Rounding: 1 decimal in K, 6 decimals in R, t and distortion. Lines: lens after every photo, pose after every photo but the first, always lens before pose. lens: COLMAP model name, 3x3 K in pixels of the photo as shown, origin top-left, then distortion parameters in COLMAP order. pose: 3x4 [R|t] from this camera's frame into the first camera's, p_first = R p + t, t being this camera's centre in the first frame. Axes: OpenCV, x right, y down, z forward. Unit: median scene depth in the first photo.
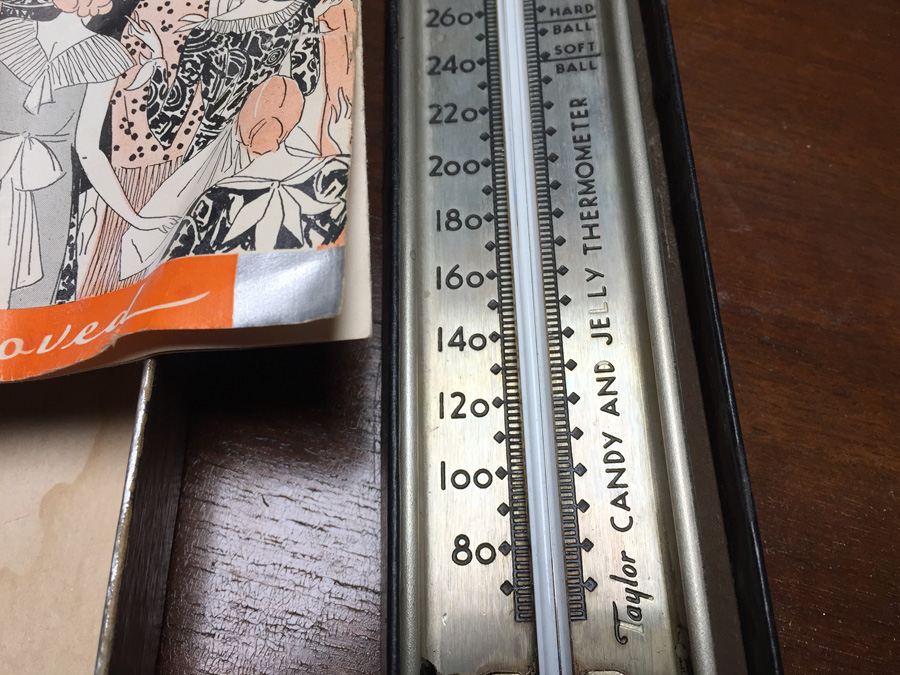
lens RADIAL K [[783.6, 0, 450.9], [0, 783.6, 340.0], [0, 0, 1]] dist [0.059217, -0.072313]
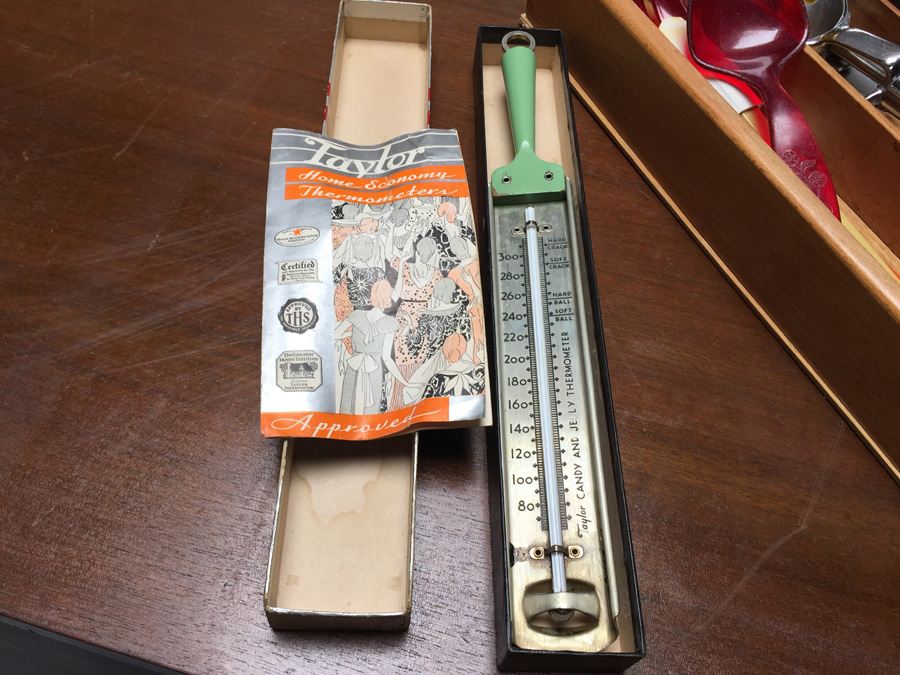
lens RADIAL K [[783.6, 0, 445.8], [0, 783.6, 339.4], [0, 0, 1]] dist [0.059217, -0.072313]
pose [[0.999602, 0.005583, -0.027645, -0.168388], [-0.009680, 0.988588, -0.150336, 0.105325], [0.026491, 0.150544, 0.988248, -1.694726]]
